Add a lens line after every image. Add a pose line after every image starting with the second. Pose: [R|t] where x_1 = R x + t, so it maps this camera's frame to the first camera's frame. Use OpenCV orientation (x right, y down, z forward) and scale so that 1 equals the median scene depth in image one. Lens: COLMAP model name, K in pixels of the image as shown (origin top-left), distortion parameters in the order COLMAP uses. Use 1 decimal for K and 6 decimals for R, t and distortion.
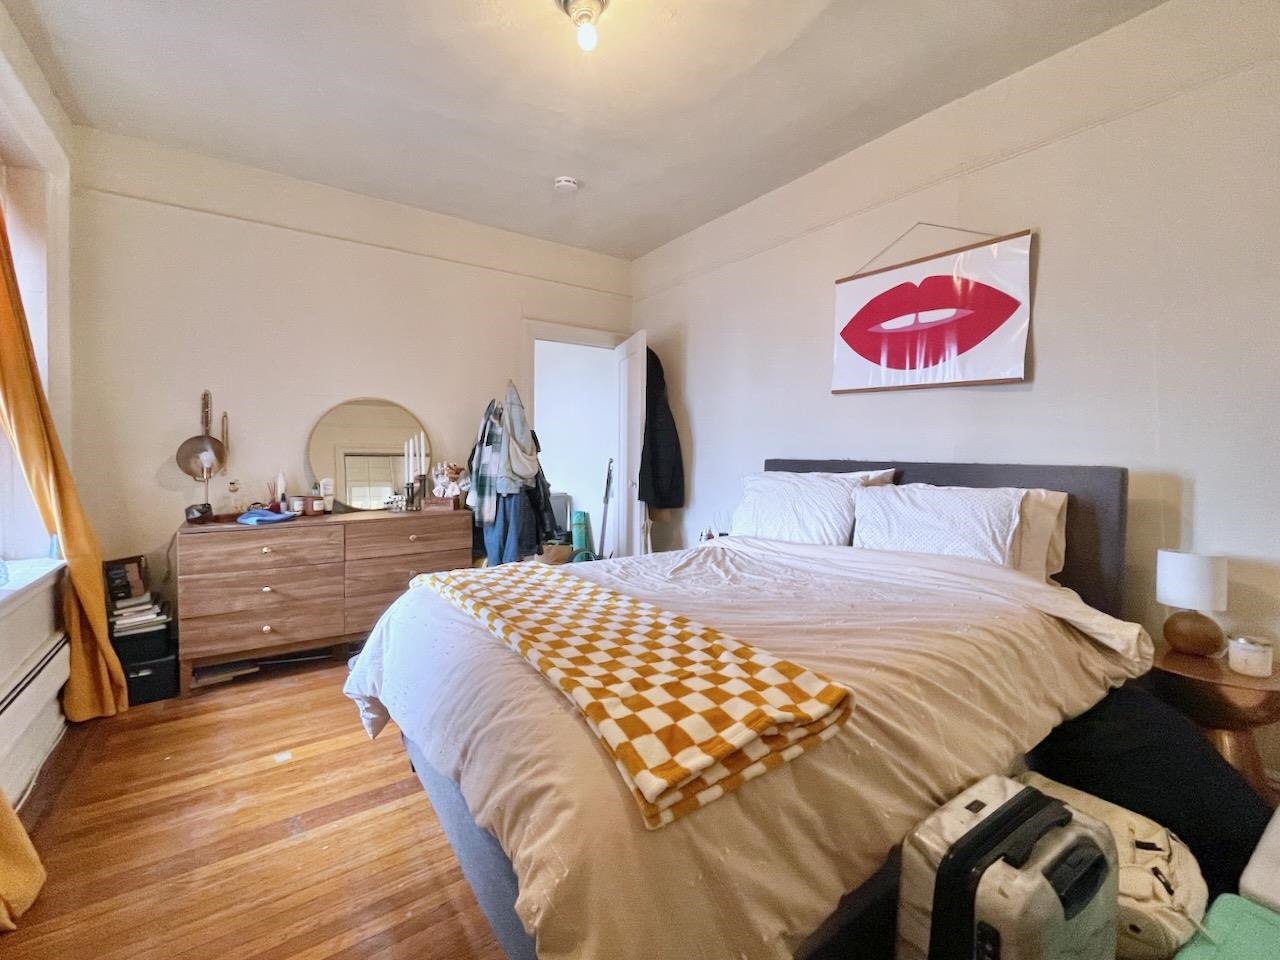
lens RADIAL K [[552.7, 0, 625.8], [0, 552.7, 455.0], [0, 0, 1]] dist [0.000856, -0.003529]
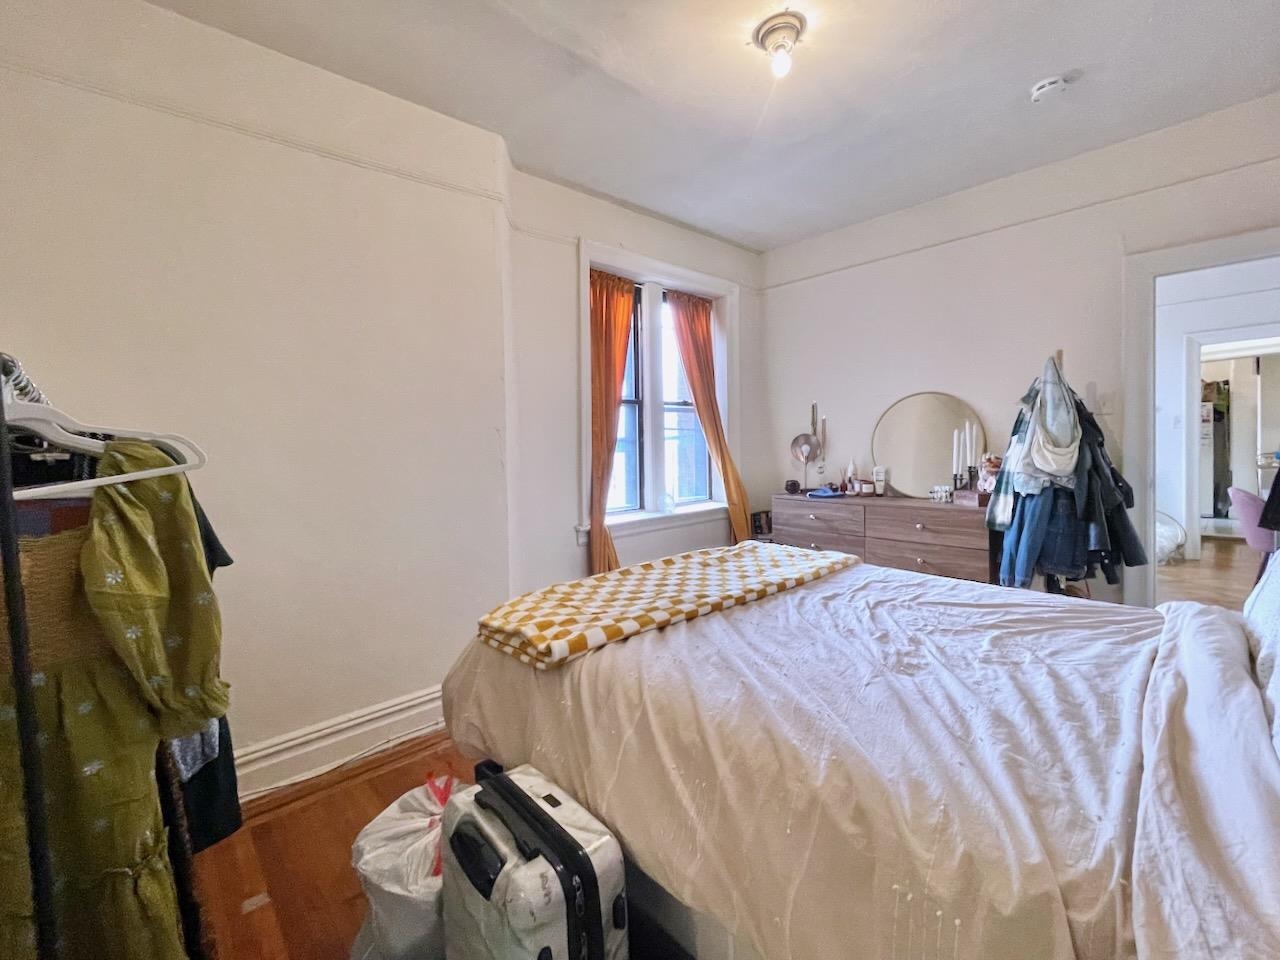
lens RADIAL K [[557.5, 0, 645.6], [0, 557.5, 447.6], [0, 0, 1]] dist [-0.001015, -0.000116]
pose [[0.131223, 0.002760, -0.991349, 0.595673], [0.010644, 0.999935, 0.004193, -0.008643], [0.991296, -0.011102, 0.131185, 0.368856]]
